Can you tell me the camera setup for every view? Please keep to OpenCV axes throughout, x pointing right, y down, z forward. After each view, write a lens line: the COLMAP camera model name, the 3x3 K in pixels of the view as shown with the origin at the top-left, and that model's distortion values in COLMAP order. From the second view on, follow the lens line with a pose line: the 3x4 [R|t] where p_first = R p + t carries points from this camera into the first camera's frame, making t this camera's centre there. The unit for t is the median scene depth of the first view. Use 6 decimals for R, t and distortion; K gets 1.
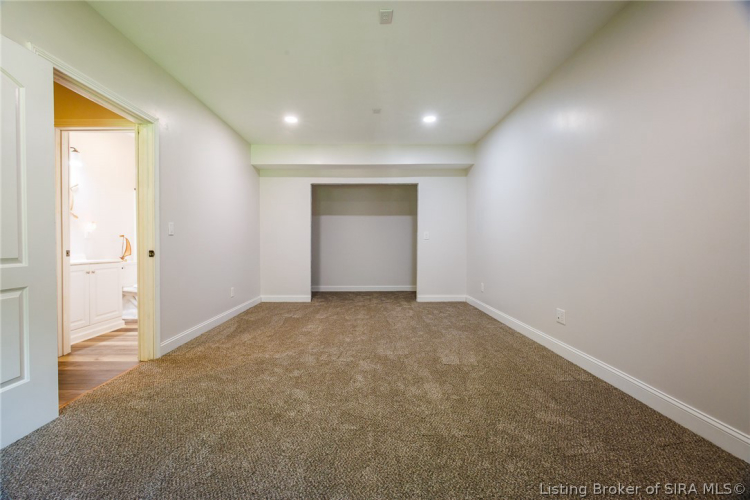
lens RADIAL K [[323.3, 0, 371.6], [0, 323.3, 246.4], [0, 0, 1]] dist [0.000120, 0.000094]
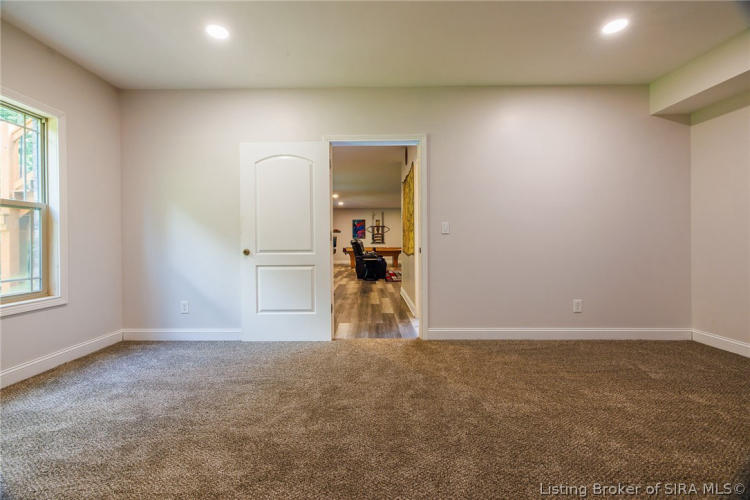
lens RADIAL K [[323.3, 0, 371.6], [0, 323.3, 246.4], [0, 0, 1]] dist [0.000120, 0.000094]
pose [[-0.037464, 0.009889, -0.999249, 0.492403], [-0.003618, 0.999943, 0.010032, -0.002550], [0.999291, 0.003991, -0.037426, 0.829185]]
